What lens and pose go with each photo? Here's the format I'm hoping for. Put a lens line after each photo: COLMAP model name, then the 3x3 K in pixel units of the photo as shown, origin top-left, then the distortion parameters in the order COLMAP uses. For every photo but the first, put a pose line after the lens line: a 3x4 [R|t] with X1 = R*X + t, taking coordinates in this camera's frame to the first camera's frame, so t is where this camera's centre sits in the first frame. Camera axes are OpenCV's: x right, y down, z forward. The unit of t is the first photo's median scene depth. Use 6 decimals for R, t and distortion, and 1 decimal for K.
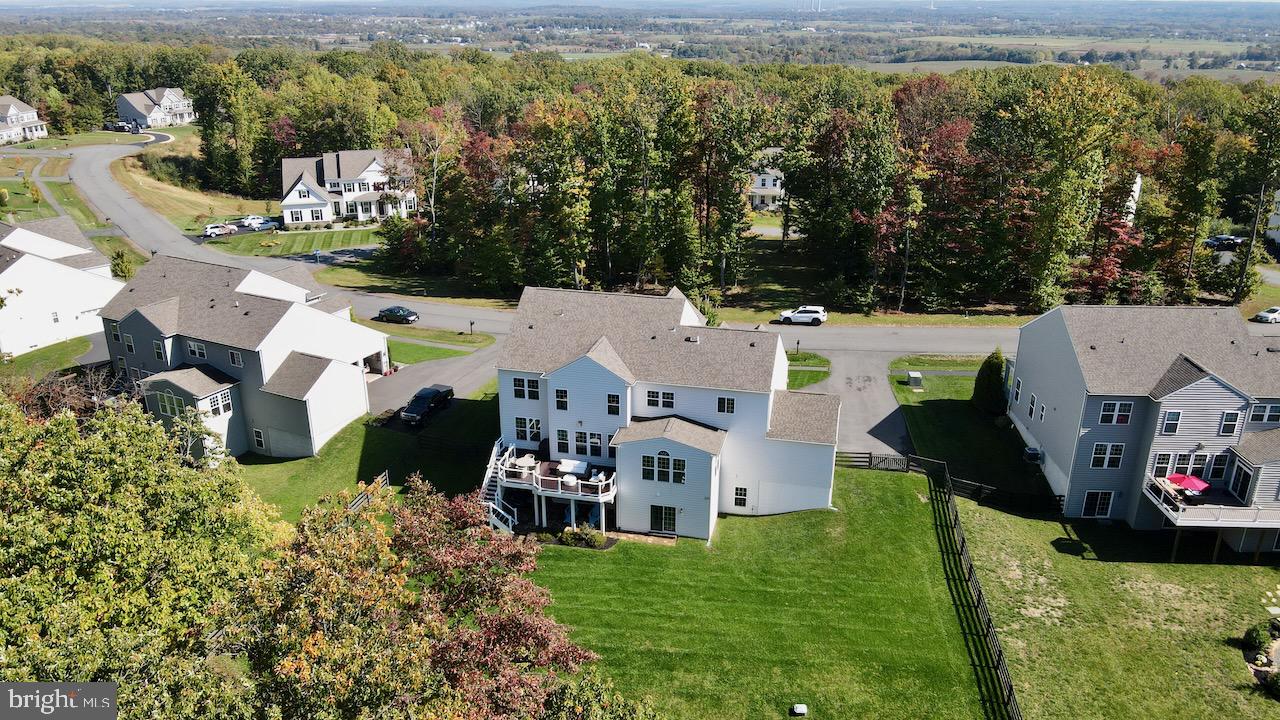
lens RADIAL K [[951.5, 0, 639.5], [0, 951.5, 377.5], [0, 0, 1]] dist [-0.013729, 0.048832]
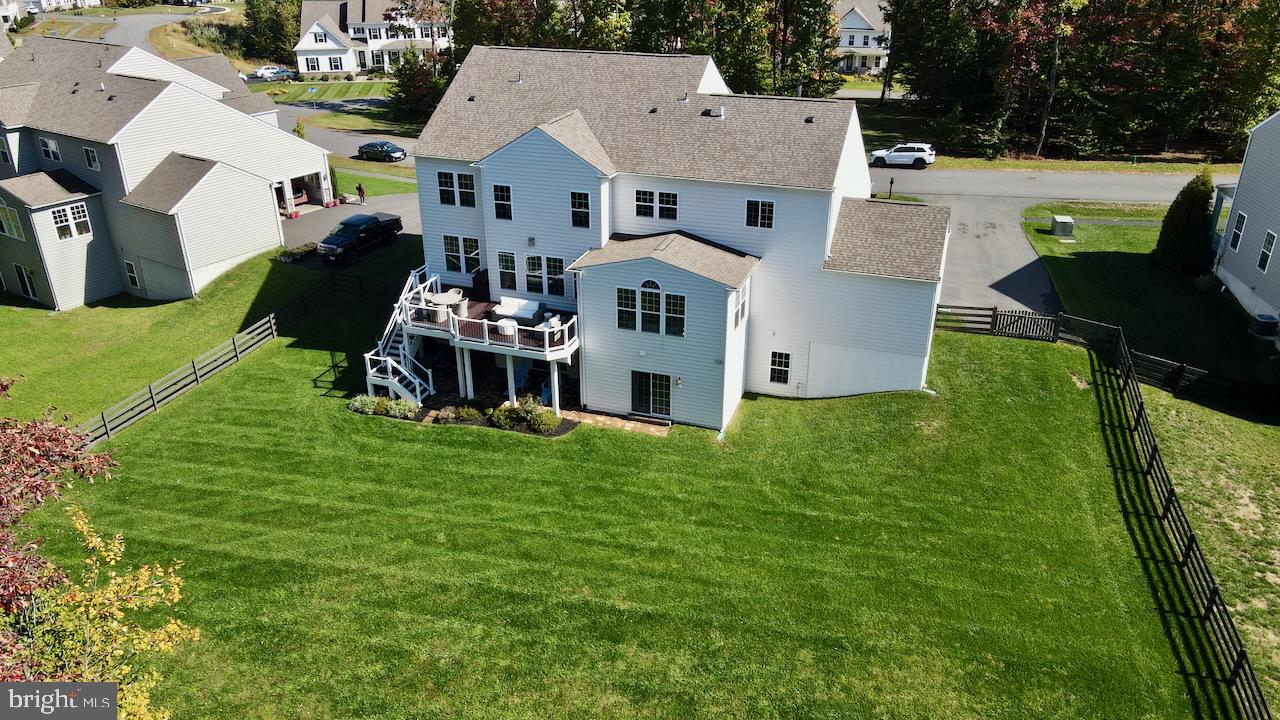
lens RADIAL K [[951.5, 0, 639.5], [0, 951.5, 377.5], [0, 0, 1]] dist [-0.013729, 0.048832]
pose [[0.994222, 0.043443, -0.098163, 0.076814], [-0.035873, 0.996339, 0.077602, 0.087196], [0.101175, -0.073633, 0.992140, 0.366633]]
